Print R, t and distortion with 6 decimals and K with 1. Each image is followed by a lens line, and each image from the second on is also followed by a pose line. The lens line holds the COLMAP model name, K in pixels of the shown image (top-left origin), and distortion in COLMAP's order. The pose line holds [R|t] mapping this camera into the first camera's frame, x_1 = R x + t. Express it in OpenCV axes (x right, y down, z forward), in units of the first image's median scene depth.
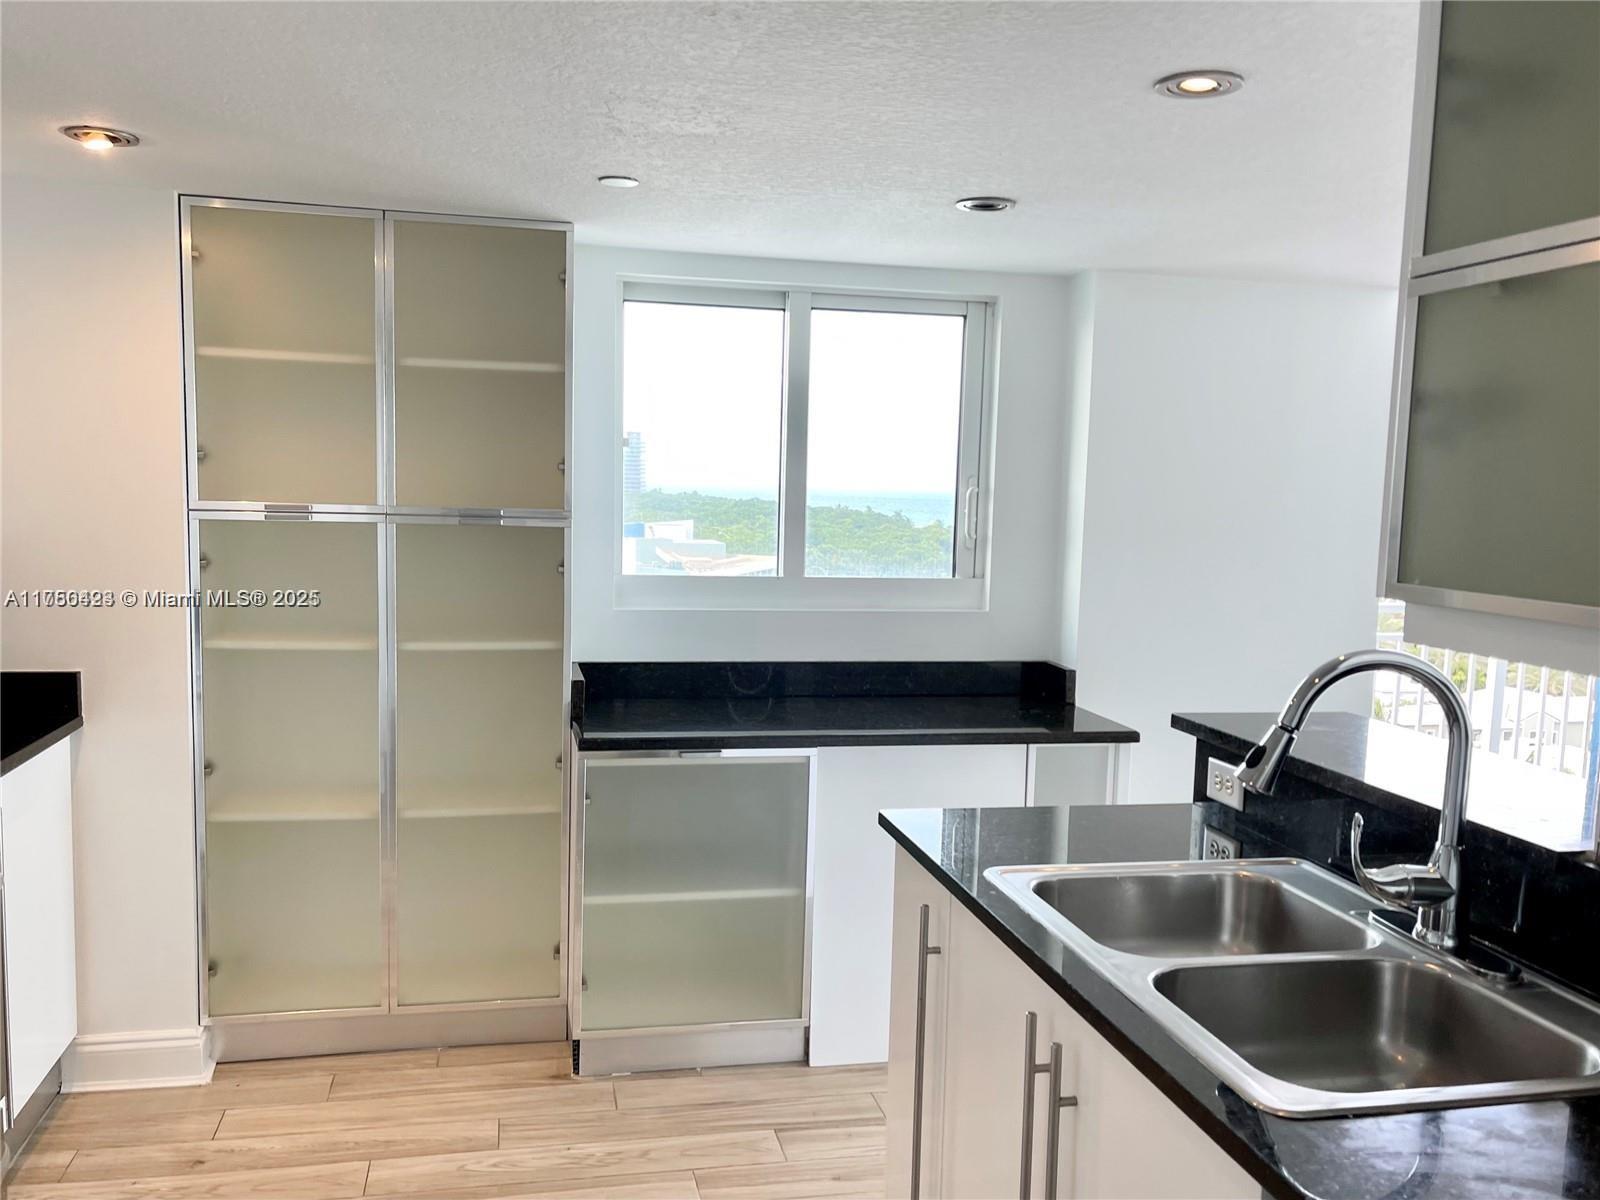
lens RADIAL K [[1368.0, 0, 798.0], [0, 1368.0, 629.9], [0, 0, 1]] dist [0.041301, -0.037558]
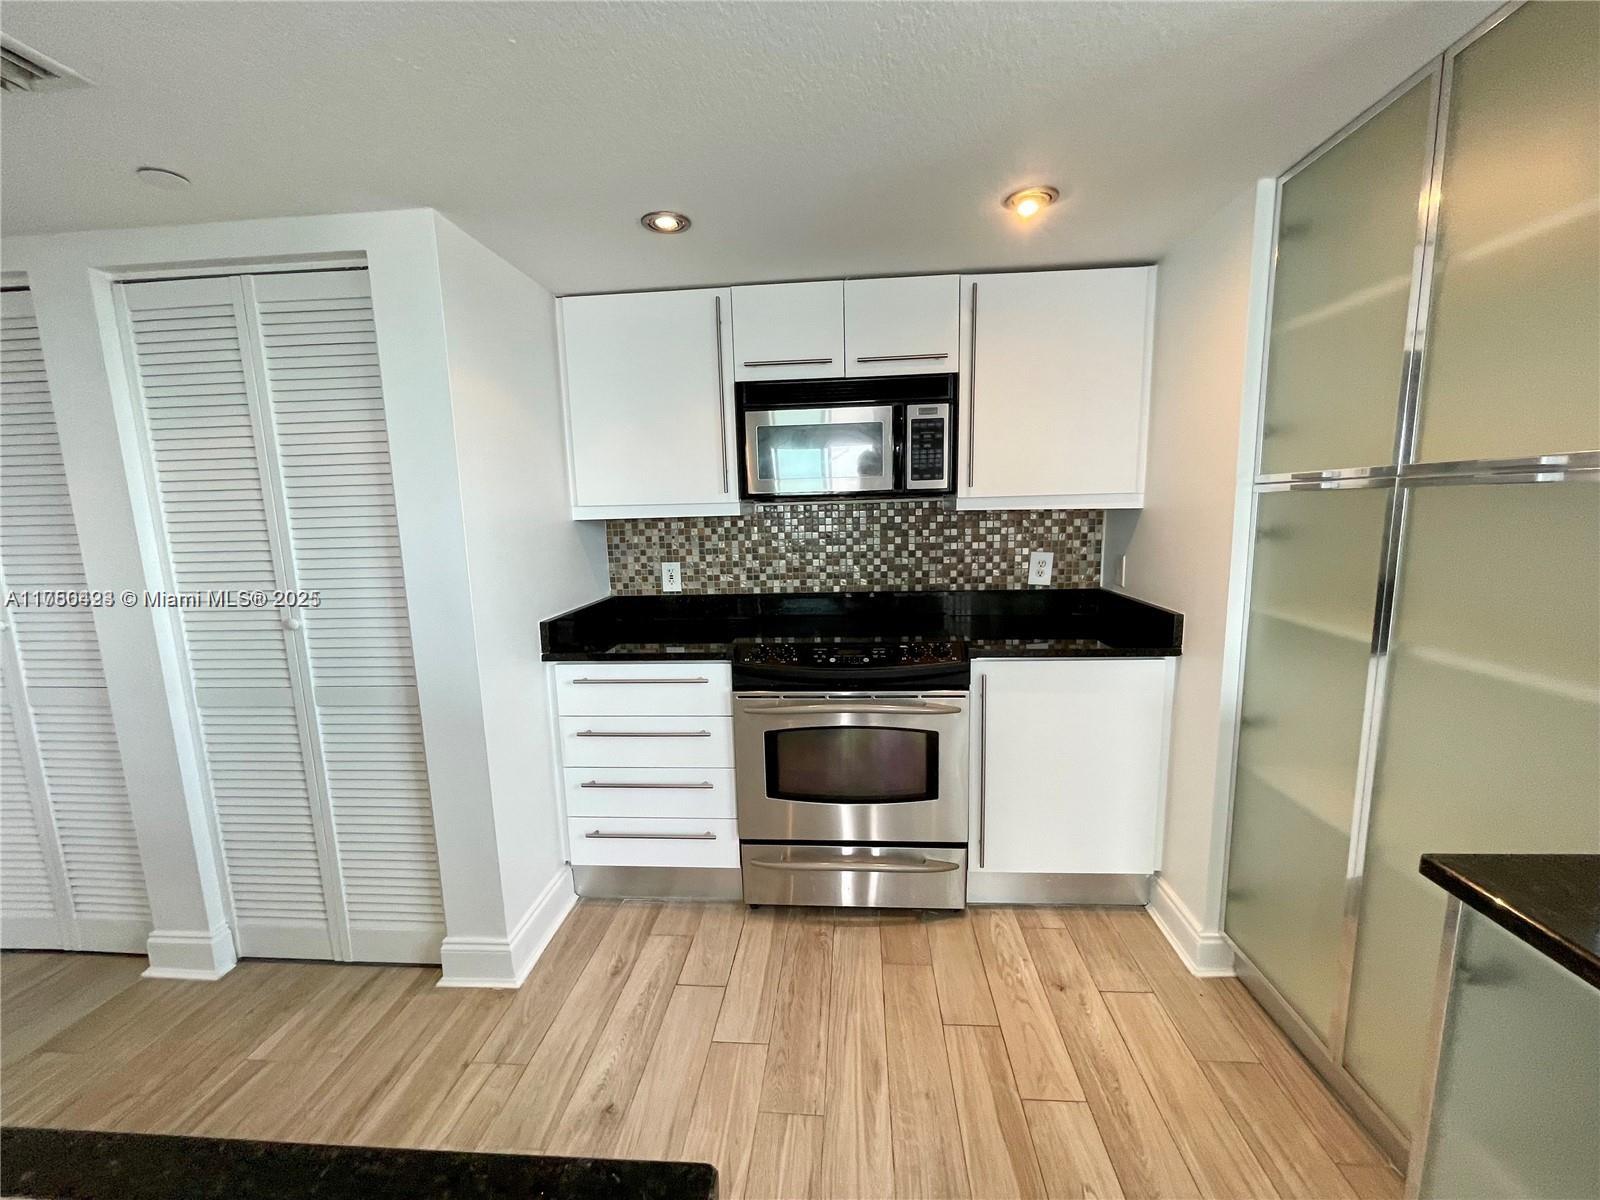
lens RADIAL K [[650.2, 0, 799.2], [0, 650.2, 608.4], [0, 0, 1]] dist [-0.003372, 0.001378]
pose [[-0.291523, 0.128965, -0.947830, 0.154774], [-0.083922, 0.983601, 0.159644, -0.040585], [0.952875, 0.126084, -0.275919, 0.784028]]
